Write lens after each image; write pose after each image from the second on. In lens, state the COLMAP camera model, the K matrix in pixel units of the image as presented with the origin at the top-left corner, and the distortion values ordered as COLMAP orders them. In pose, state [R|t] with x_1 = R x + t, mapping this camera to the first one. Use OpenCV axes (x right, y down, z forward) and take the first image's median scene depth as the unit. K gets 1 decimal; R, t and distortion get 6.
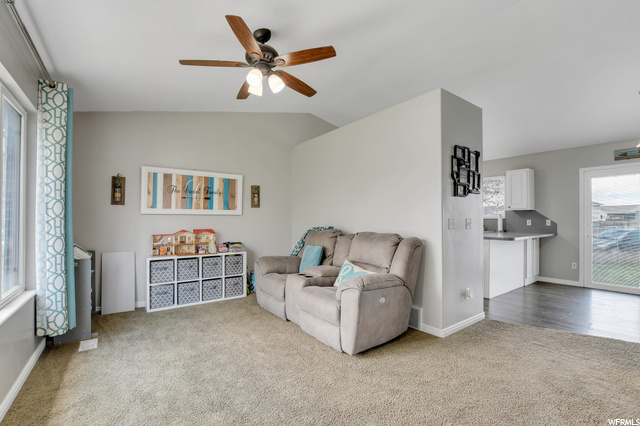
lens RADIAL K [[286.7, 0, 333.5], [0, 286.7, 219.8], [0, 0, 1]] dist [-0.033432, 0.001014]
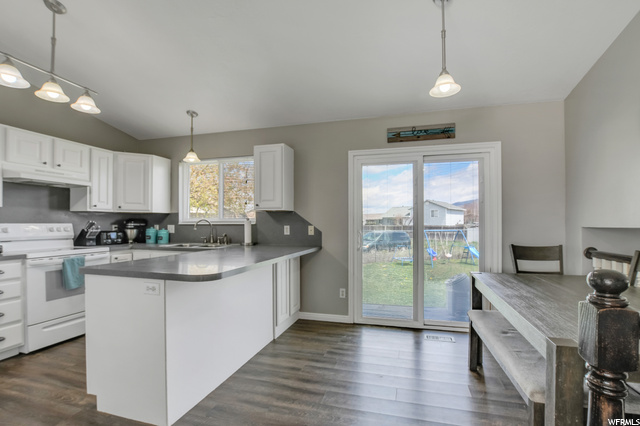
lens RADIAL K [[286.7, 0, 339.0], [0, 286.7, 221.5], [0, 0, 1]] dist [-0.033432, 0.001014]
pose [[0.773750, 0.004411, 0.633476, 0.381246], [0.001070, 0.999965, -0.008270, -0.004994], [-0.633490, 0.007077, 0.773718, 0.429812]]
